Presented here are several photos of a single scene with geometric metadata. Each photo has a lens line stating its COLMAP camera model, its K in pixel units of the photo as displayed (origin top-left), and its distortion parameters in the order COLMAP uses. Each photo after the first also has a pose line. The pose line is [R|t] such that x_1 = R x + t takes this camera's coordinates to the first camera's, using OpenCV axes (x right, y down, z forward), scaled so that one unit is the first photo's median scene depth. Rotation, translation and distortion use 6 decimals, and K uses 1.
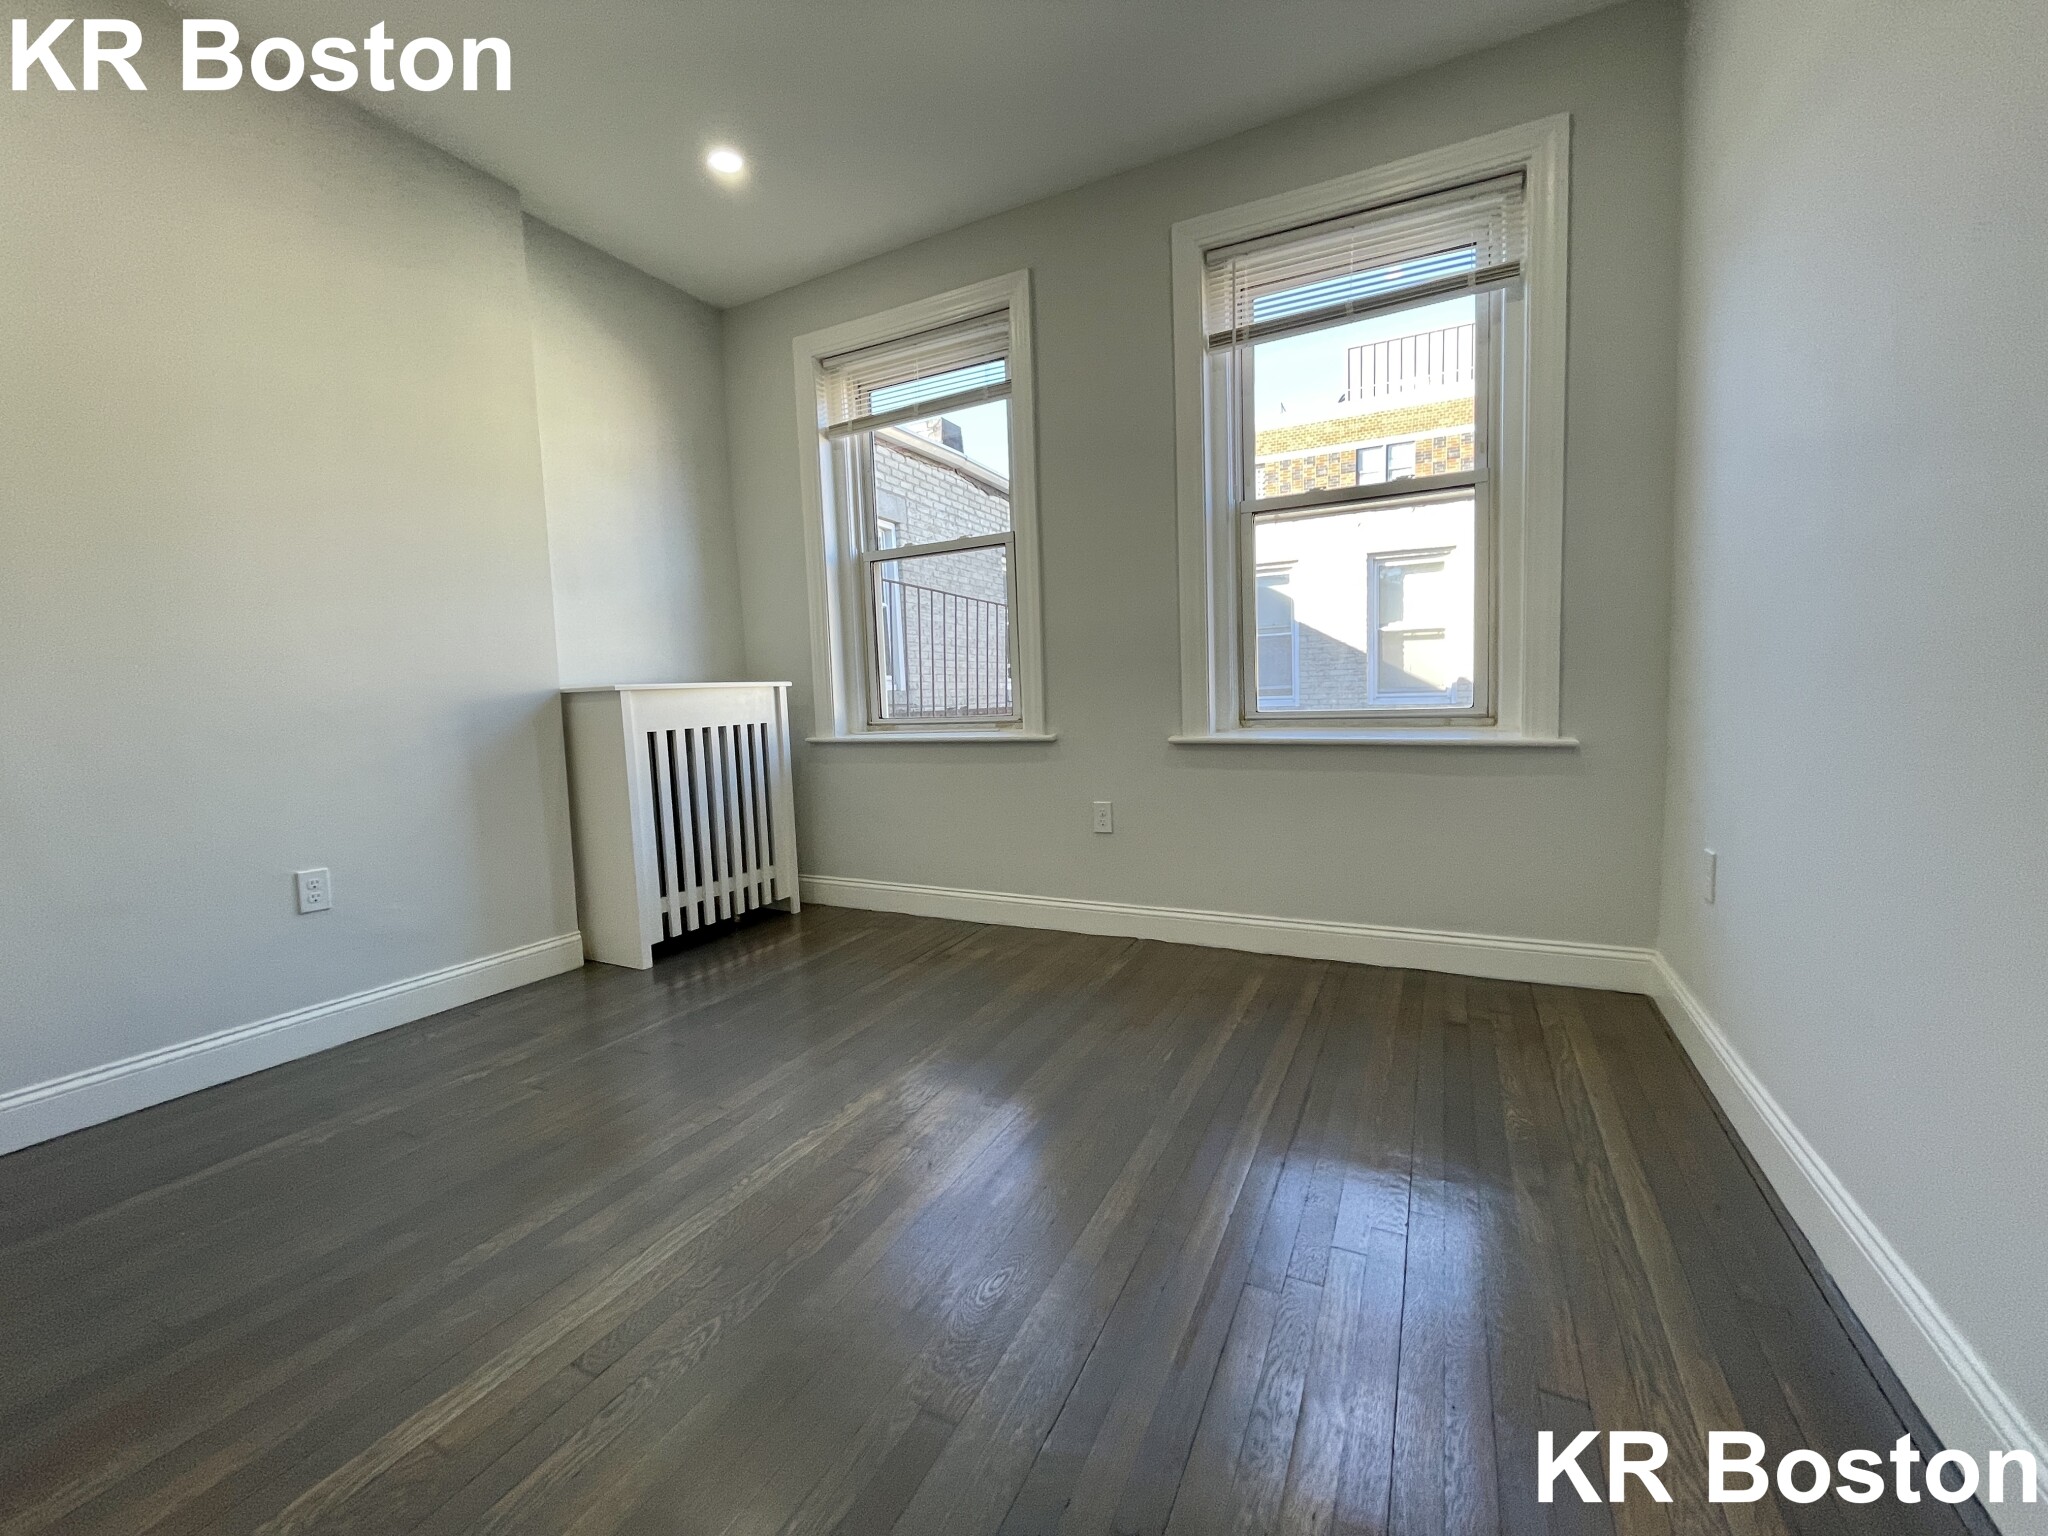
lens RADIAL K [[824.8, 0, 1024.0], [0, 824.8, 761.7], [0, 0, 1]] dist [-0.003738, 0.000249]
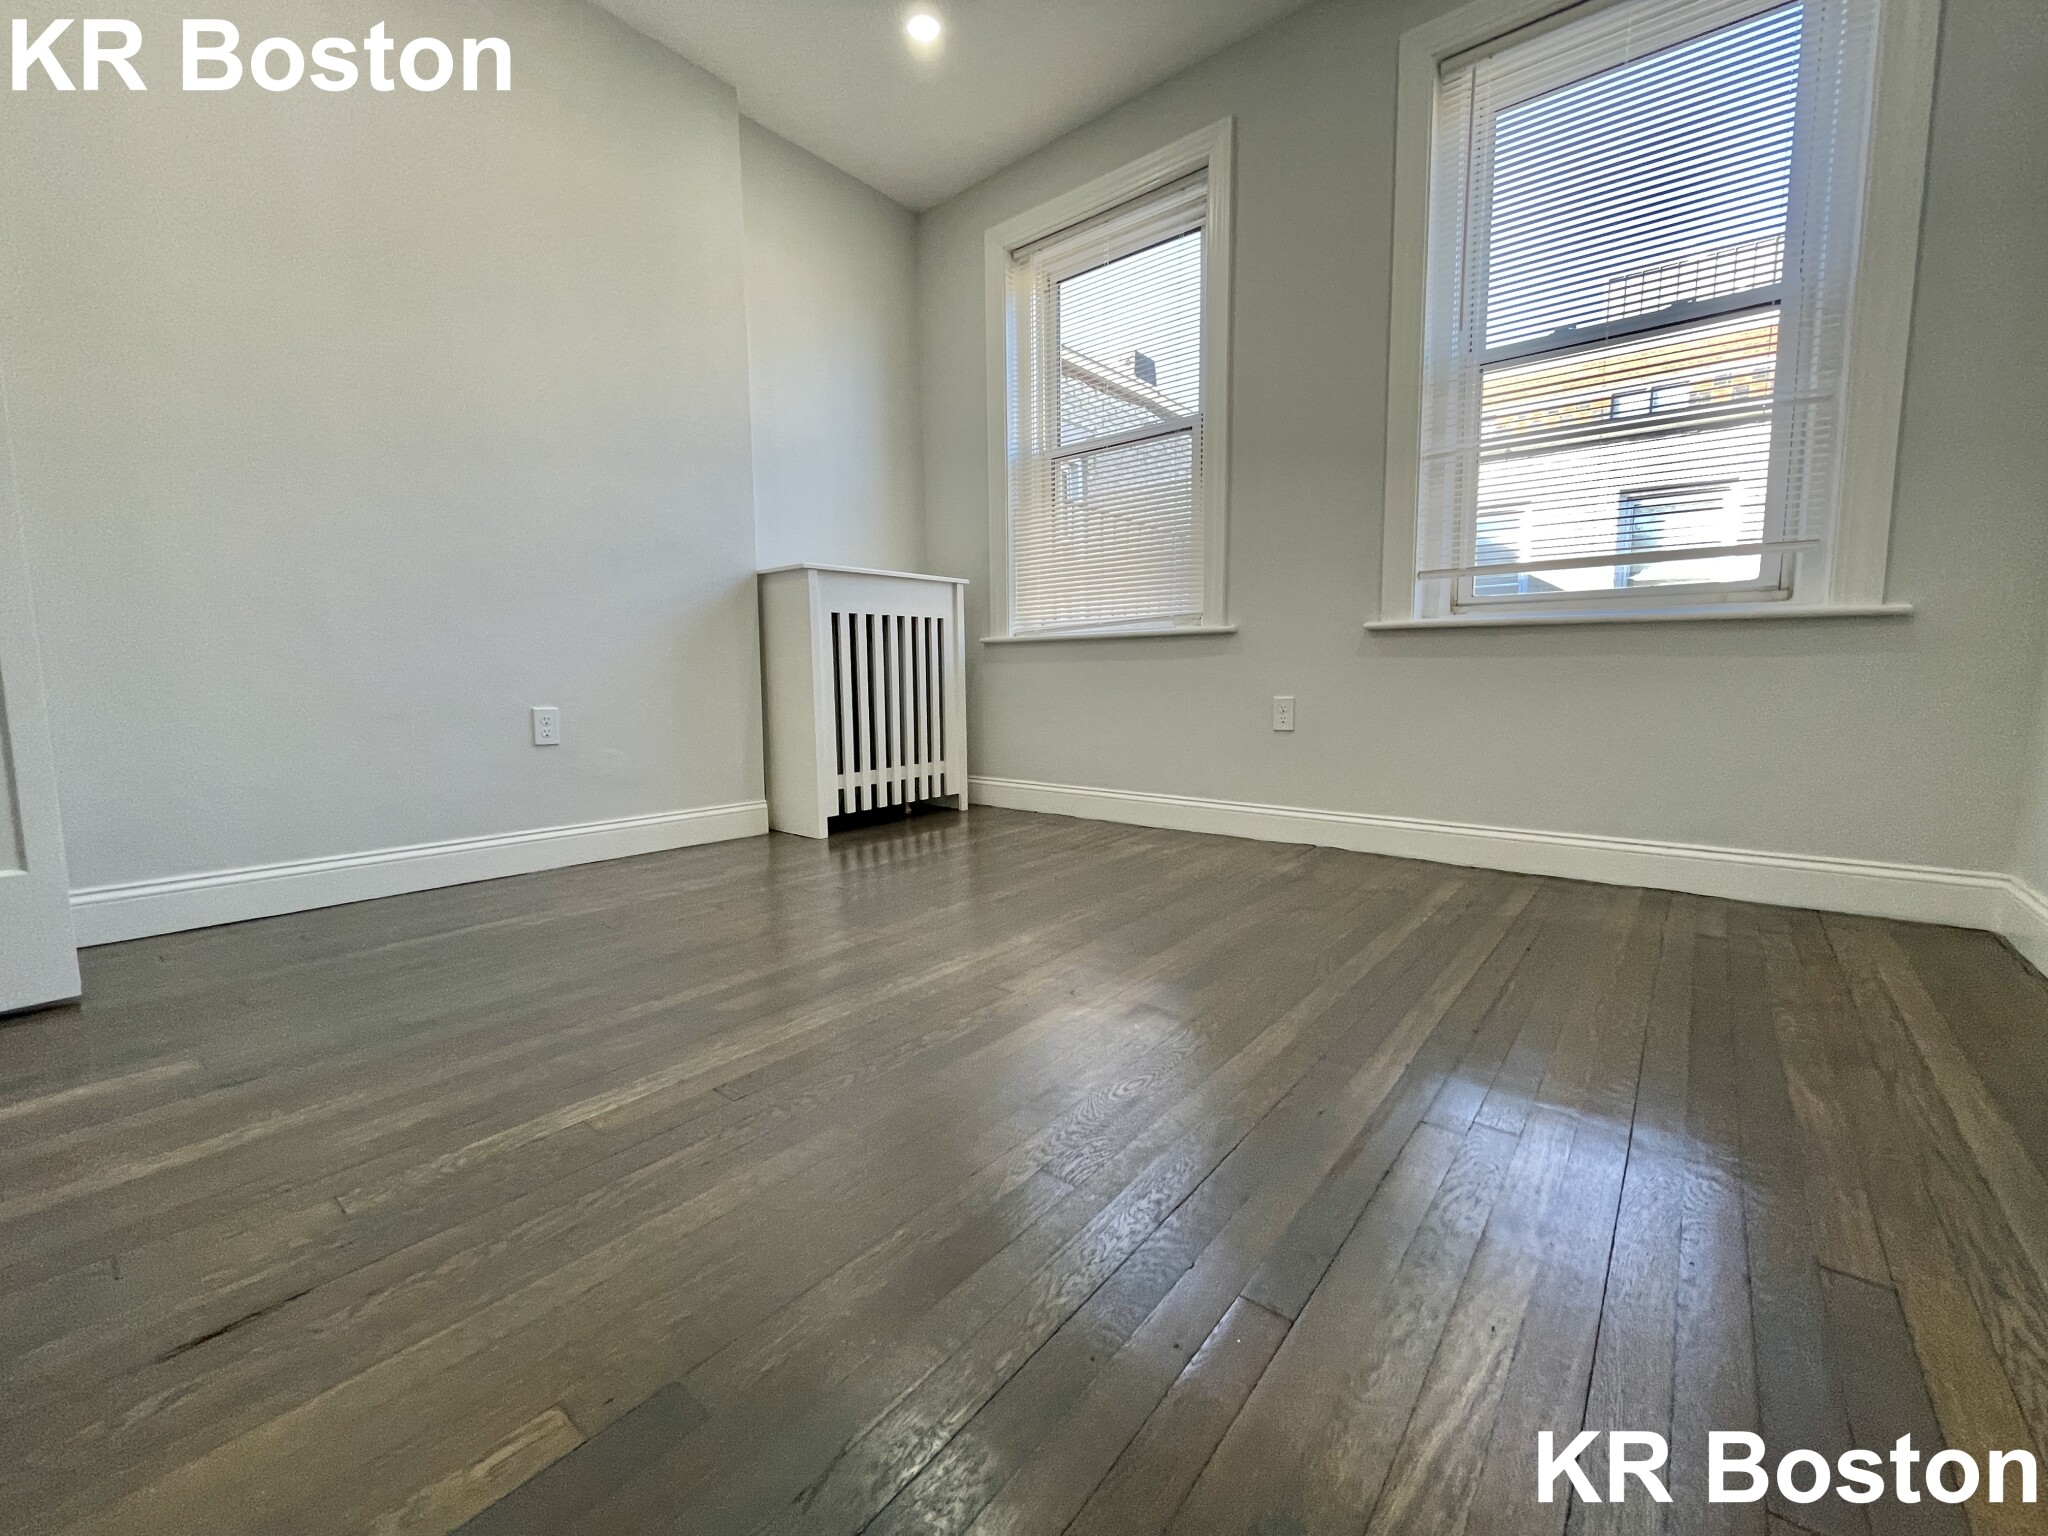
lens RADIAL K [[824.8, 0, 1024.0], [0, 824.8, 760.8], [0, 0, 1]] dist [-0.003738, 0.000249]
pose [[0.975507, 0.051032, -0.213968, 0.012579], [-0.045379, 0.998481, 0.031256, 0.109281], [0.215238, -0.020780, 0.976340, 0.032675]]
